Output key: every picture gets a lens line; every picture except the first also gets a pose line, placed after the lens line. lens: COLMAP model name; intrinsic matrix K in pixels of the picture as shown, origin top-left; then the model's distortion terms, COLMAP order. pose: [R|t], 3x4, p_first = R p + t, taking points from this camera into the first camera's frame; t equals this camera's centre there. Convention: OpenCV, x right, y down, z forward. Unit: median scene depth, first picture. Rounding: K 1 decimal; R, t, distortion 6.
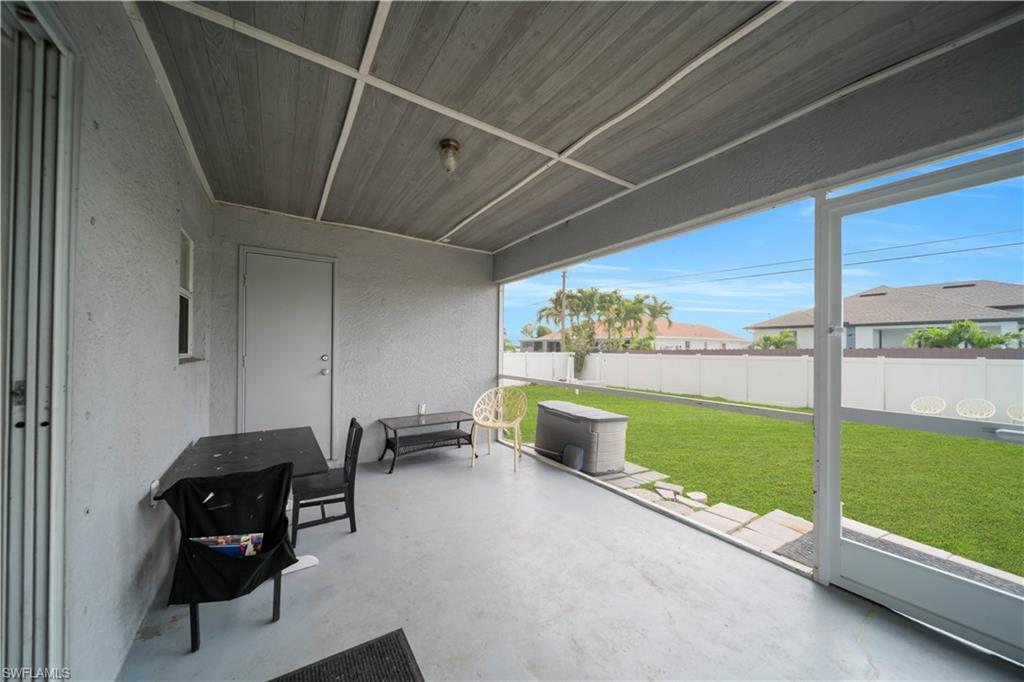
lens RADIAL K [[353.6, 0, 511.9], [0, 353.6, 346.4], [0, 0, 1]] dist [-0.000252, -0.000728]
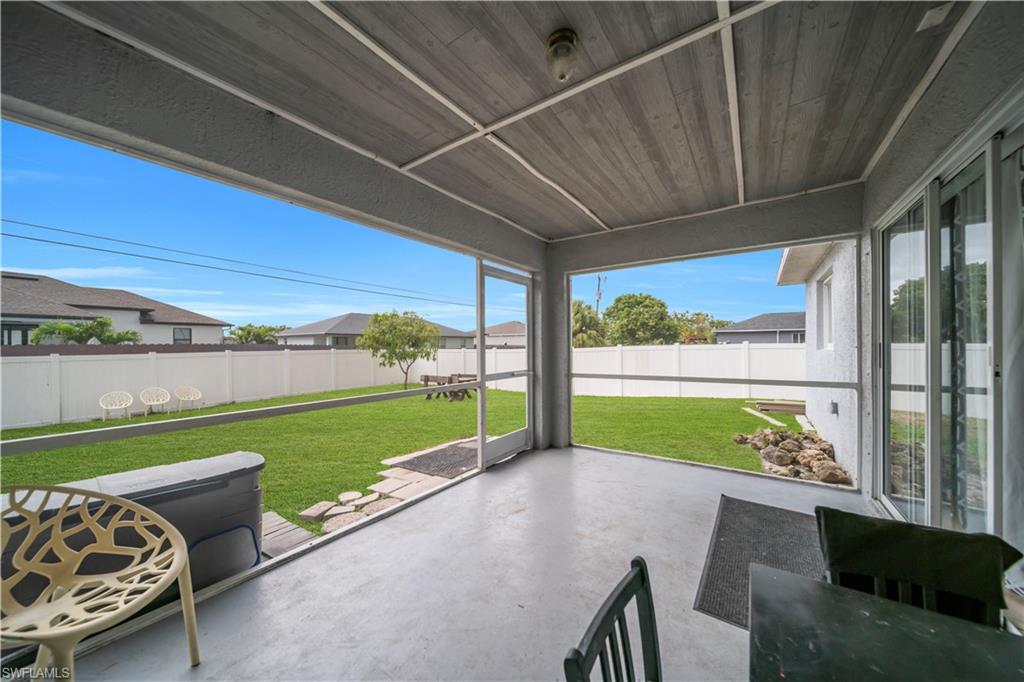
lens RADIAL K [[353.6, 0, 511.9], [0, 353.6, 346.4], [0, 0, 1]] dist [-0.000252, -0.000728]
pose [[-0.375496, -0.007729, 0.926792, -0.557761], [-0.002081, 0.999970, 0.007496, 0.002362], [-0.926821, 0.000886, -0.375501, 0.978403]]
